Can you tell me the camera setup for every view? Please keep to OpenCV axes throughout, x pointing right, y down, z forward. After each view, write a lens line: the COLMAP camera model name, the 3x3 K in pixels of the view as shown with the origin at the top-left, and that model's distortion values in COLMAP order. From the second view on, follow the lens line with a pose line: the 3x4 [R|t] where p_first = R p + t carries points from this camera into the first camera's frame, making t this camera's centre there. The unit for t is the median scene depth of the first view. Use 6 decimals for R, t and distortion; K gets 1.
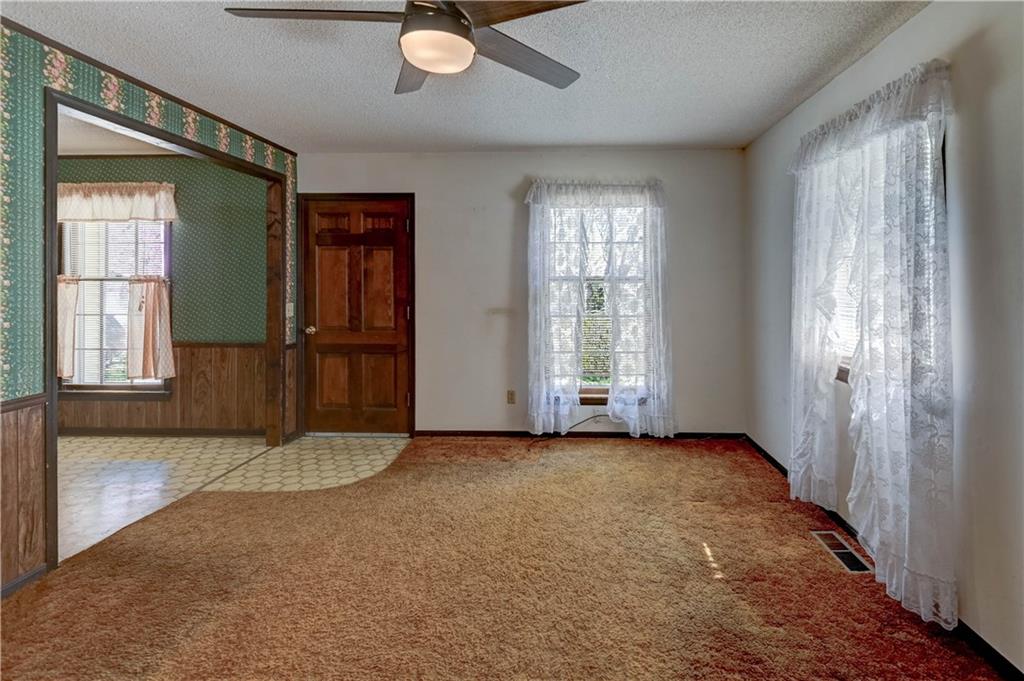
lens RADIAL K [[503.4, 0, 552.3], [0, 503.4, 277.1], [0, 0, 1]] dist [0.008214, -0.004701]
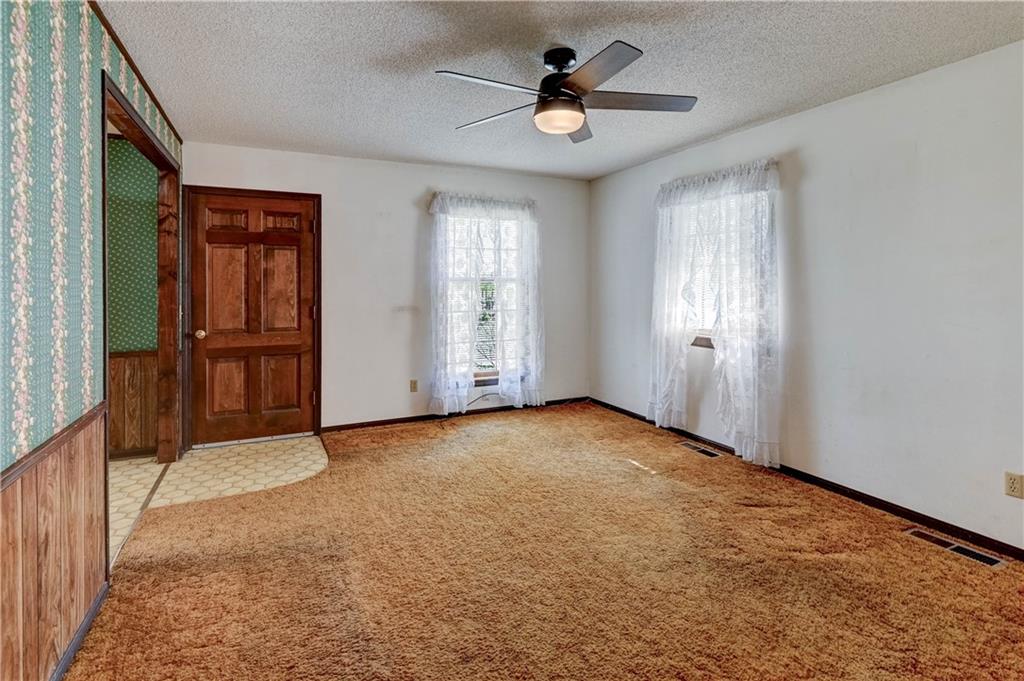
lens RADIAL K [[503.4, 0, 492.3], [0, 503.4, 287.6], [0, 0, 1]] dist [0.008214, -0.004701]
pose [[0.891874, -0.000583, 0.452284, -0.440204], [-0.004044, 0.999949, 0.009265, 0.009201], [-0.452266, -0.010092, 0.891826, -0.074805]]
